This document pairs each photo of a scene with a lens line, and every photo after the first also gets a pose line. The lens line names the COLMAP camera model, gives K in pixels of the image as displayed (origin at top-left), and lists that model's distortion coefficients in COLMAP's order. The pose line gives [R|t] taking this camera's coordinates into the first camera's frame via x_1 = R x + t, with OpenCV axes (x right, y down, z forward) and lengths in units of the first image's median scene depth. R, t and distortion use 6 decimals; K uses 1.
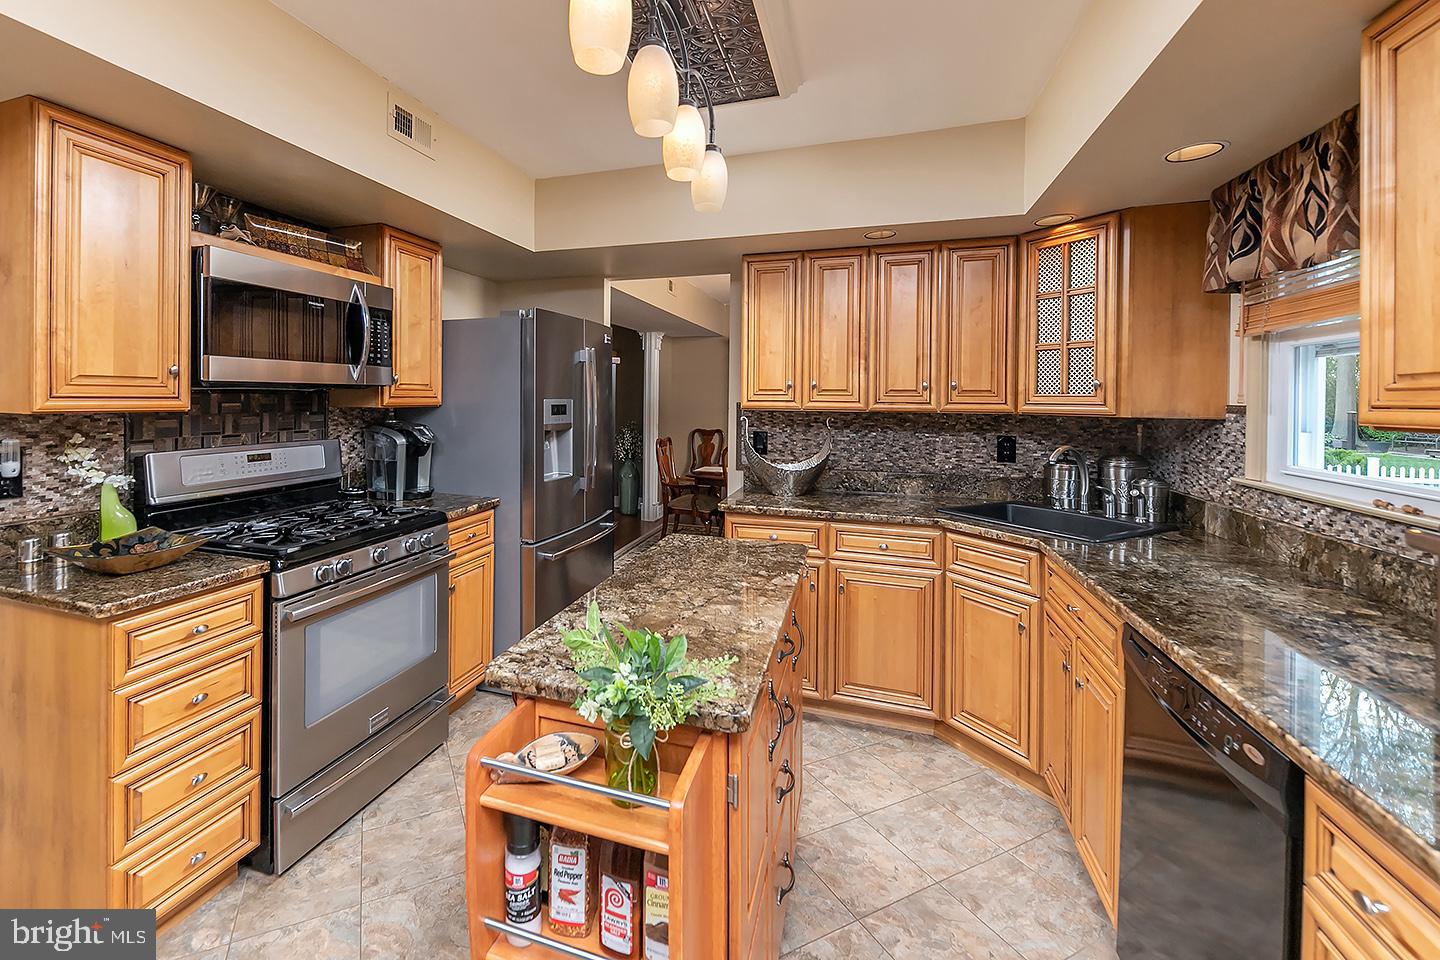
lens RADIAL K [[621.2, 0, 721.1], [0, 621.2, 410.7], [0, 0, 1]] dist [0.000184, -0.000591]
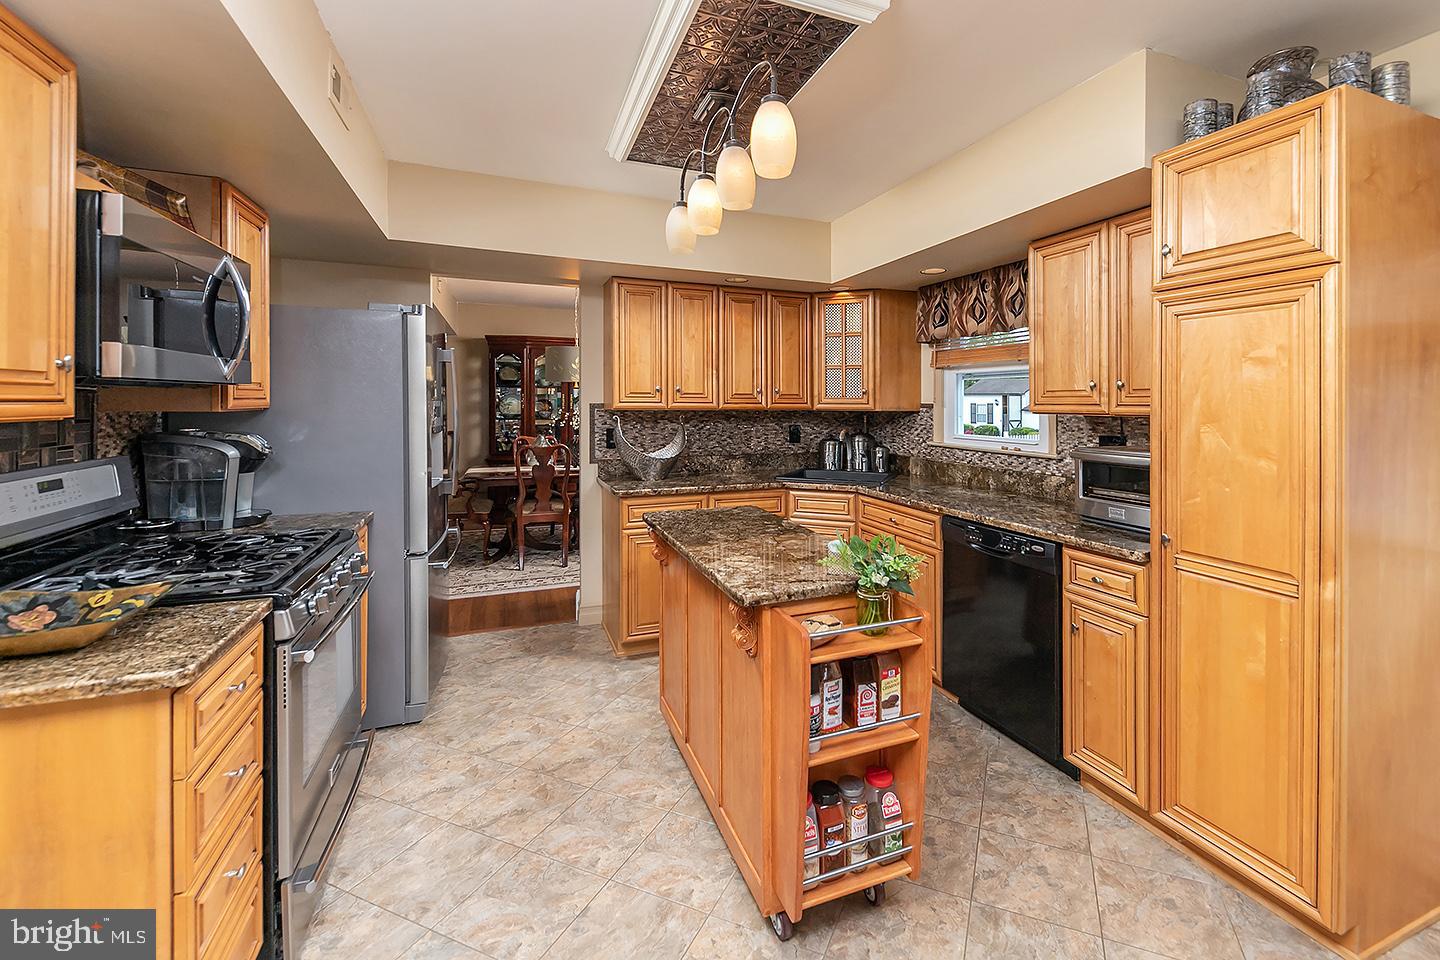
lens RADIAL K [[623.1, 0, 723.4], [0, 623.1, 406.0], [0, 0, 1]] dist [0.000564, -0.000309]
pose [[0.761021, -0.007683, 0.648682, -0.766846], [0.012960, 0.999910, -0.003361, -0.002447], [-0.648598, 0.010964, 0.761052, -0.025341]]
